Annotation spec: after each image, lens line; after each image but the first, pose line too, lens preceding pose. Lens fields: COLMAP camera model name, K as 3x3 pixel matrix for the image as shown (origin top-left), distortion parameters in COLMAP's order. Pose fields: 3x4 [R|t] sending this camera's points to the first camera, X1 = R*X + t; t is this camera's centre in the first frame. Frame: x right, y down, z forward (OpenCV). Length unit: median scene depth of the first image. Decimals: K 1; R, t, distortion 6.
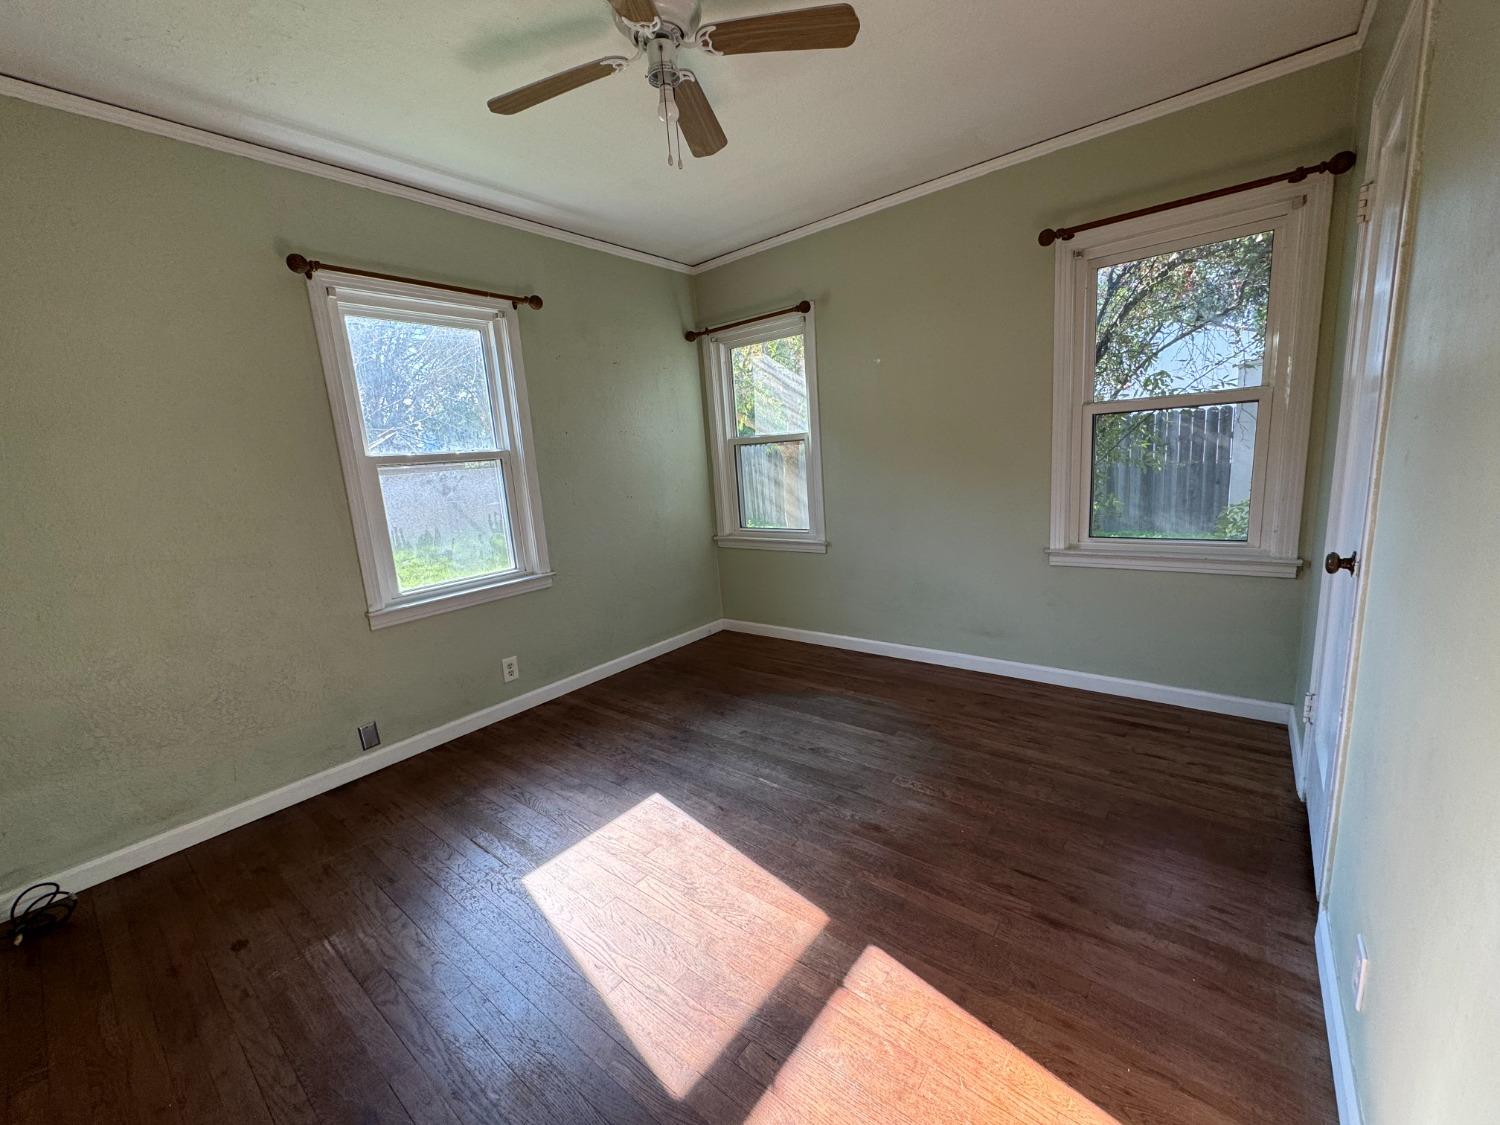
lens RADIAL K [[597.5, 0, 747.7], [0, 597.5, 561.4], [0, 0, 1]] dist [-0.002404, 0.000902]
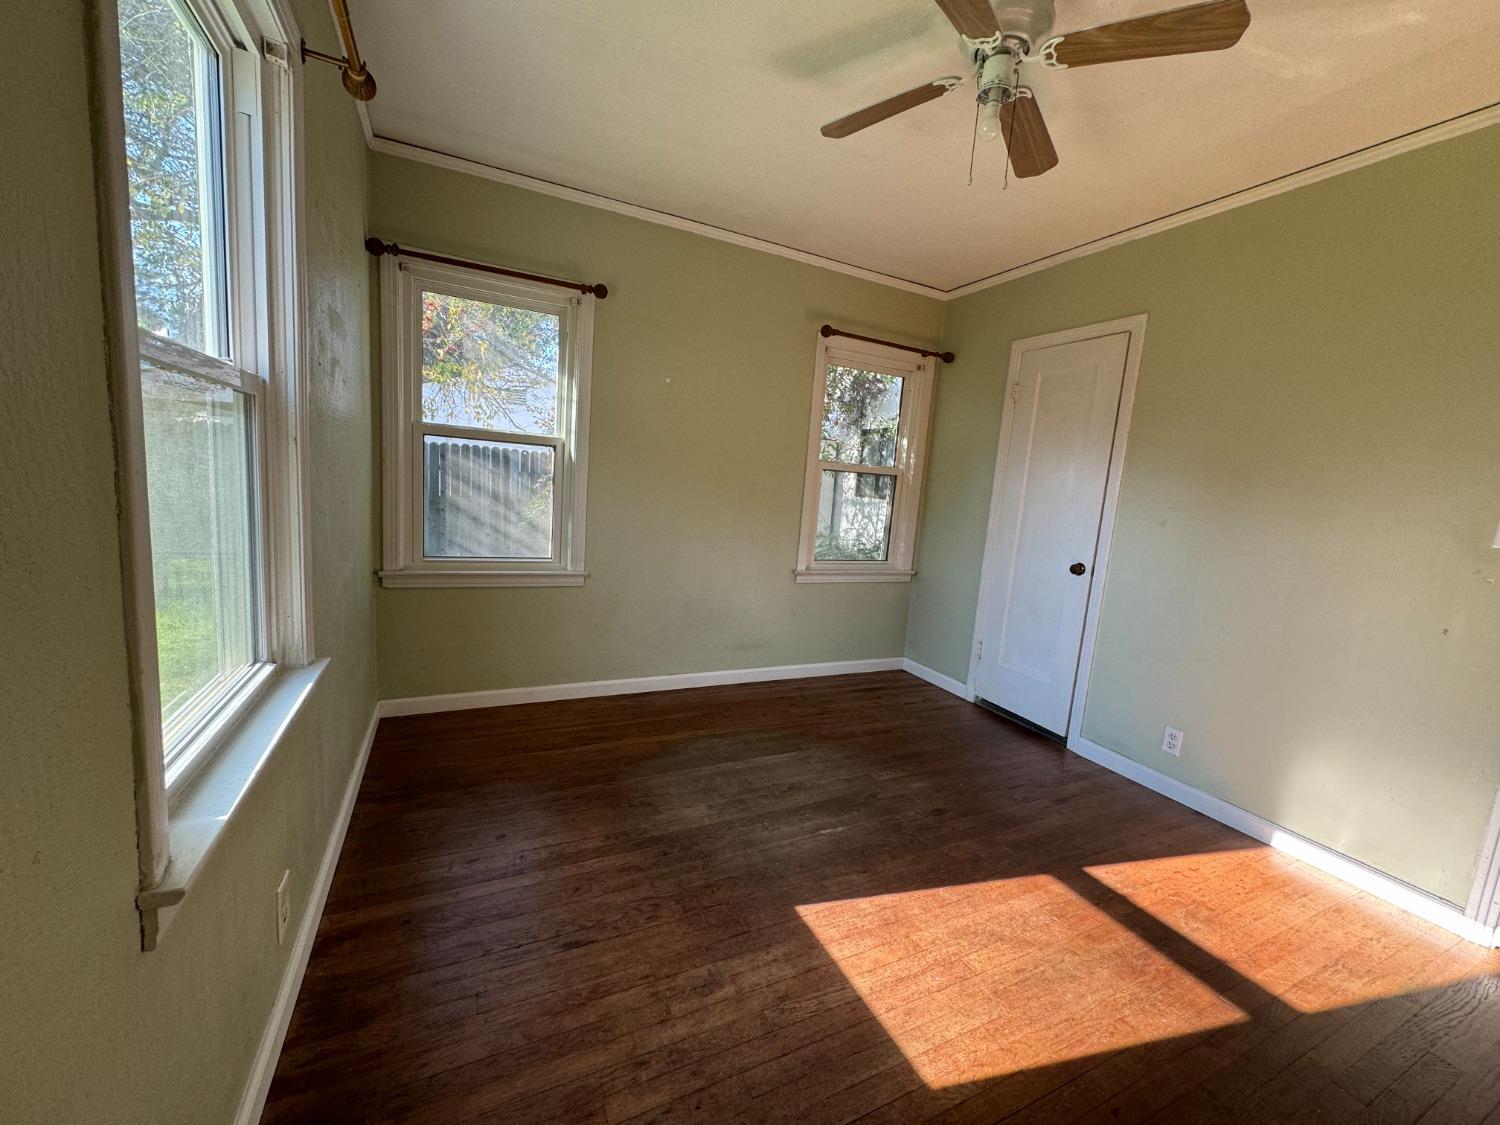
lens RADIAL K [[597.5, 0, 748.9], [0, 597.5, 562.9], [0, 0, 1]] dist [-0.002404, 0.000902]
pose [[0.419209, -0.022458, 0.907612, -0.700067], [0.058160, 0.998305, -0.002161, -0.041083], [-0.906025, 0.053693, 0.419805, 0.580761]]
